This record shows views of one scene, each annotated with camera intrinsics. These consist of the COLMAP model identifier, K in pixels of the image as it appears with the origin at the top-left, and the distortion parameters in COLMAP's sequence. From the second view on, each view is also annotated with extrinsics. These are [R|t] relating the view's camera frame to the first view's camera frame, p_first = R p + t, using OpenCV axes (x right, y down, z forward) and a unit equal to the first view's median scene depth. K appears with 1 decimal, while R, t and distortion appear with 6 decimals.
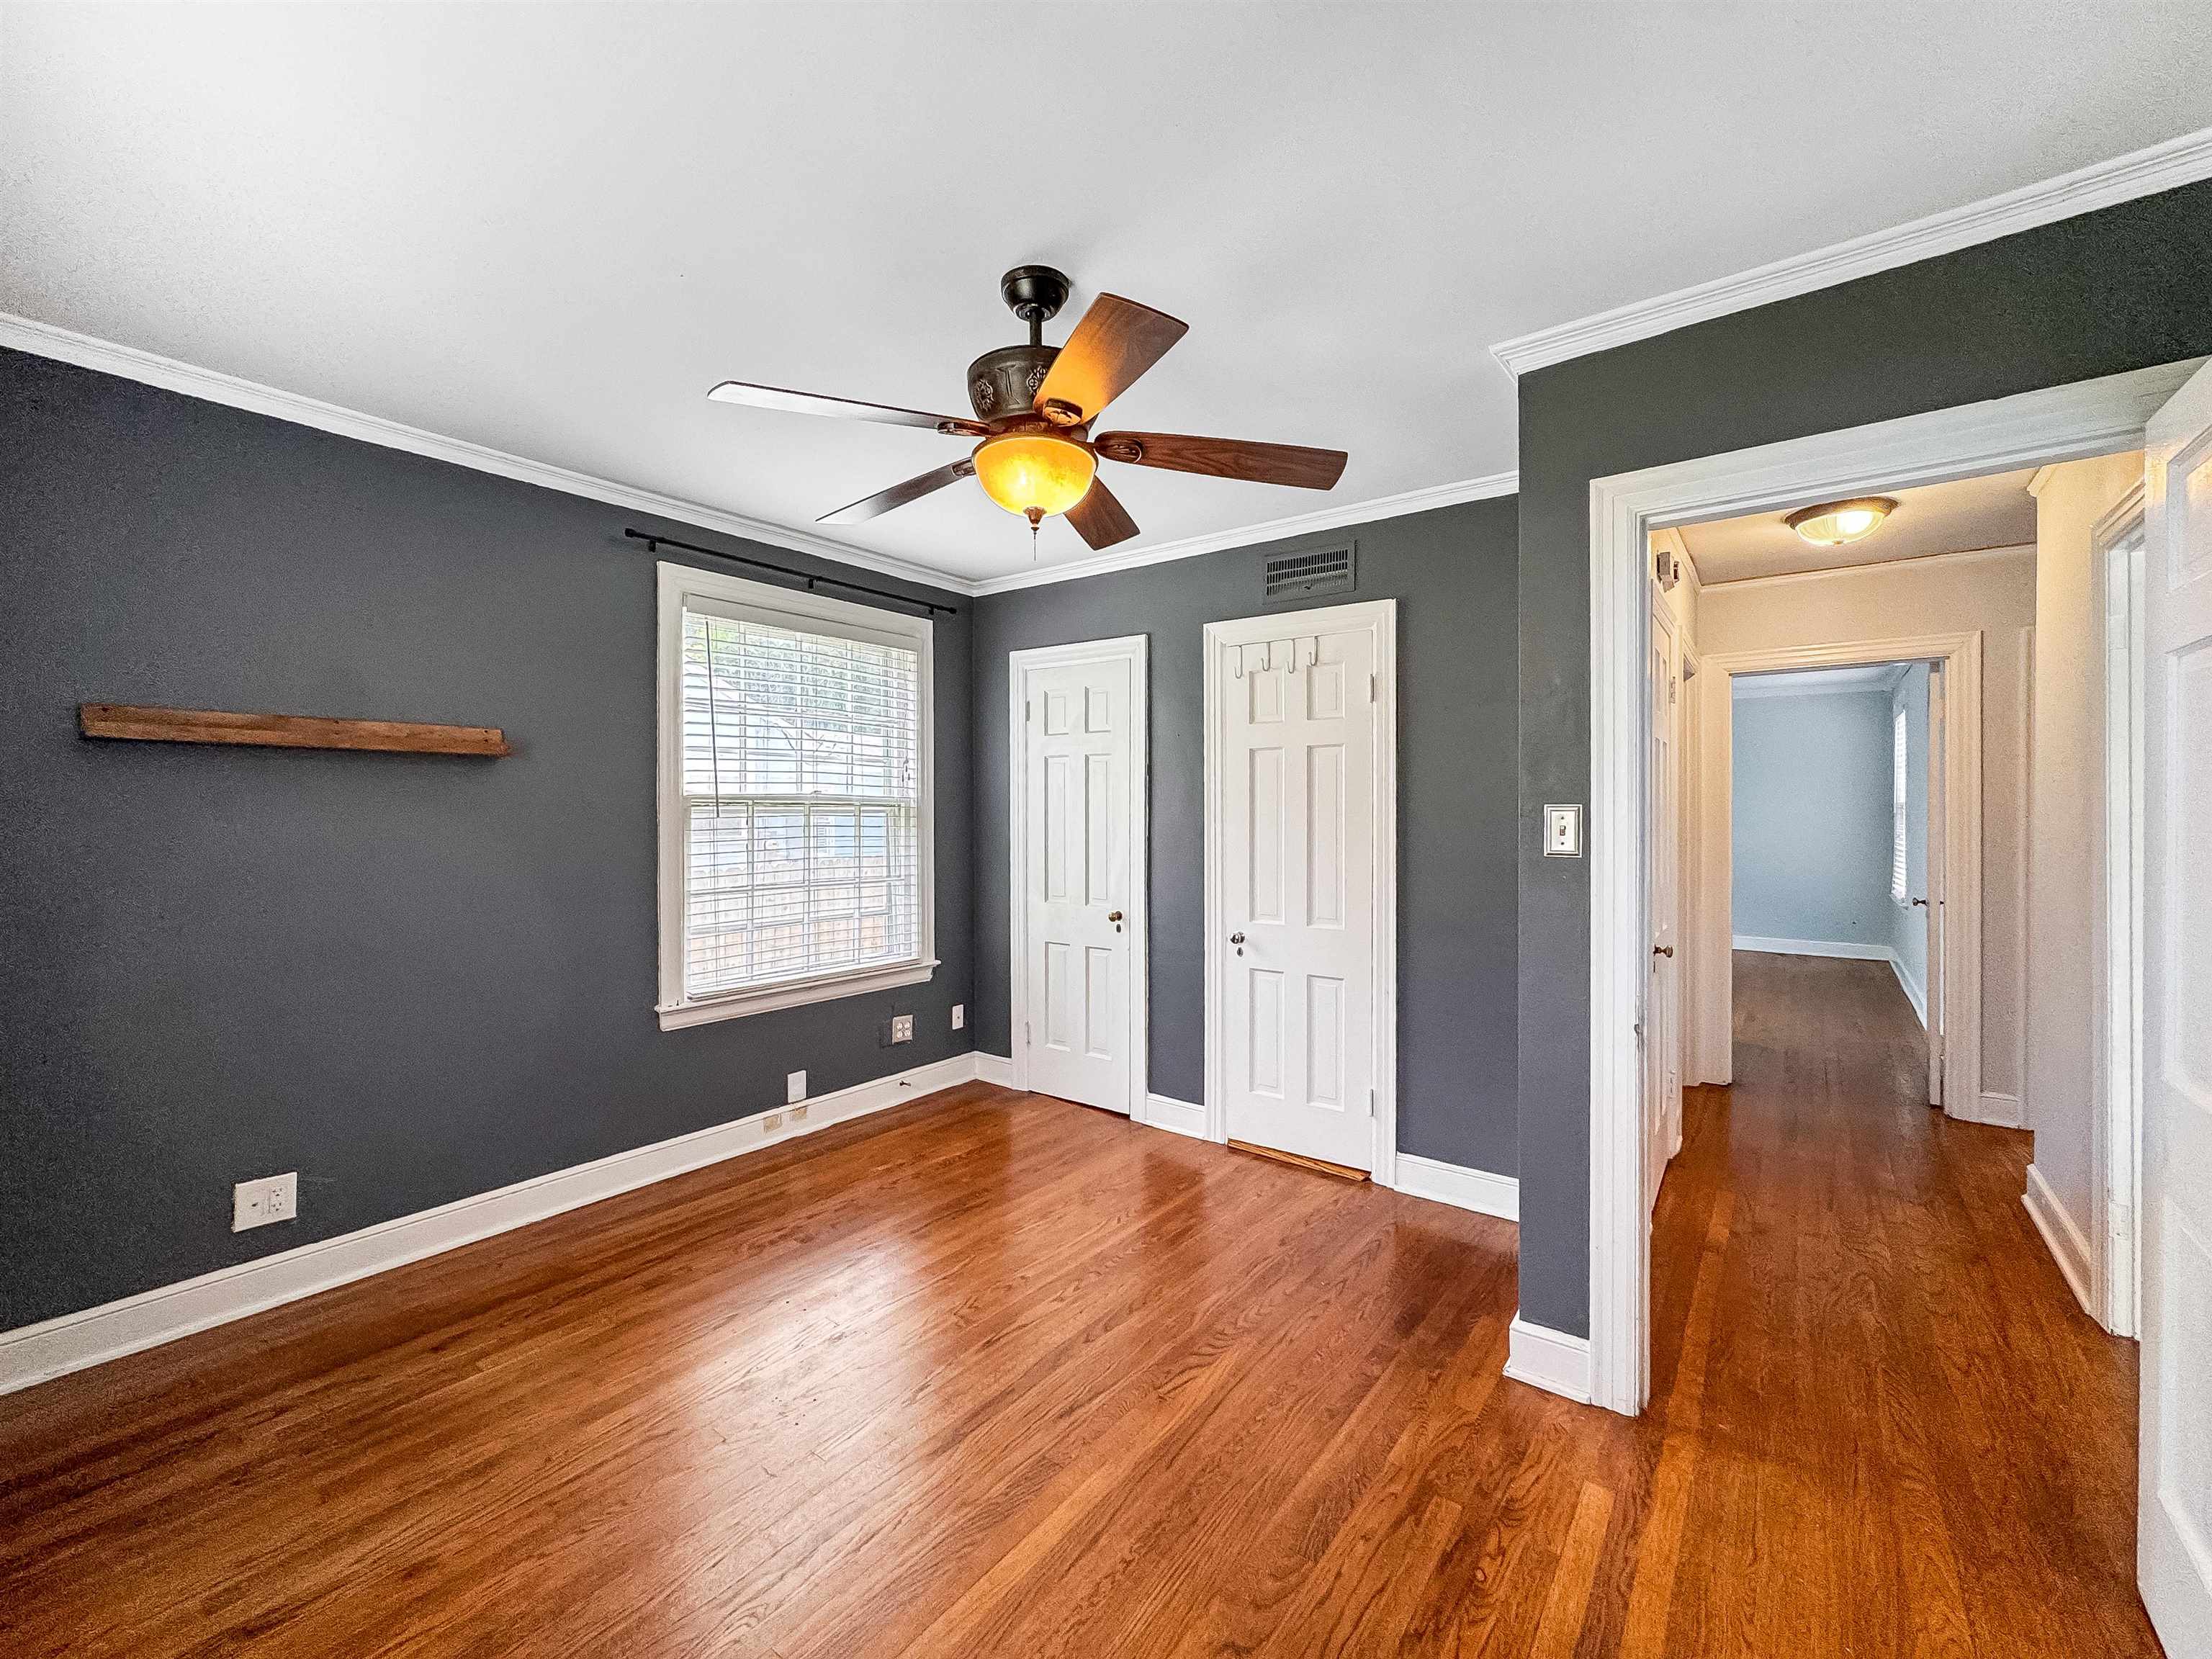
lens RADIAL K [[903.8, 0, 1126.6], [0, 903.8, 803.8], [0, 0, 1]] dist [-0.005630, 0.000246]
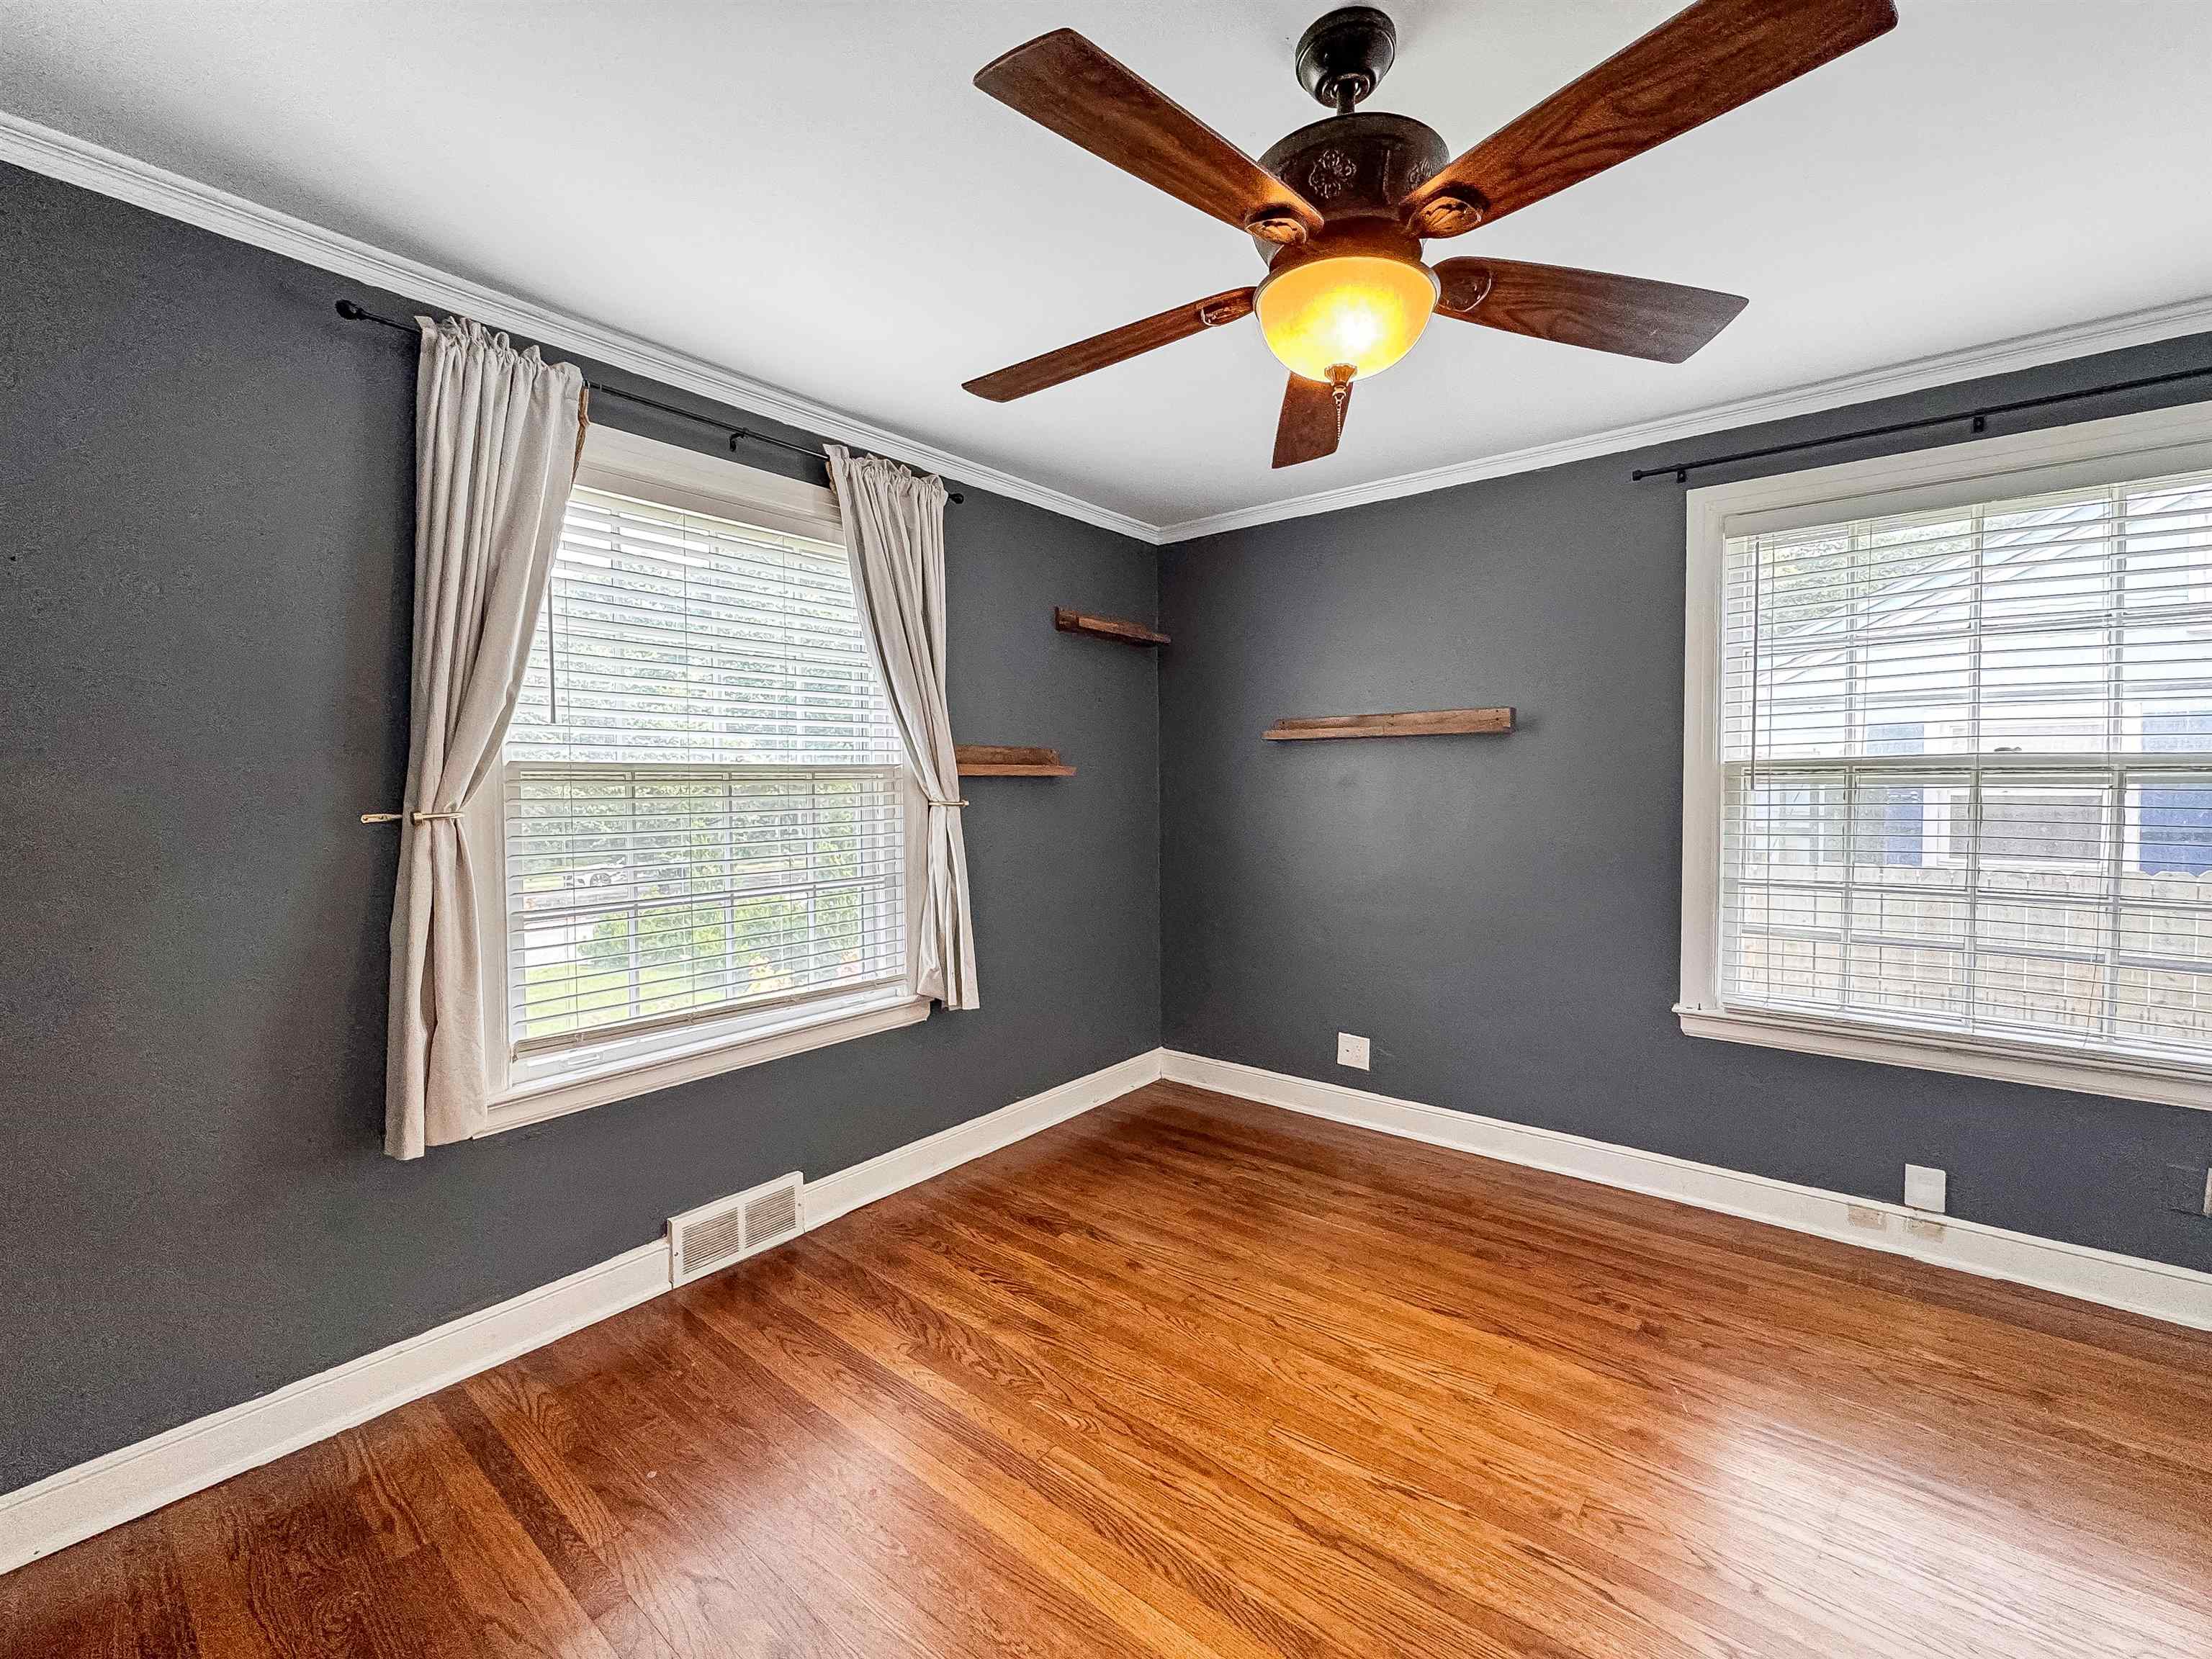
lens RADIAL K [[903.8, 0, 1126.6], [0, 903.8, 803.8], [0, 0, 1]] dist [-0.005630, 0.000246]
pose [[-0.026635, 0.023375, -0.999372, 0.371419], [0.013513, 0.999644, 0.023022, 0.002221], [0.999554, -0.012892, -0.026942, 0.497250]]
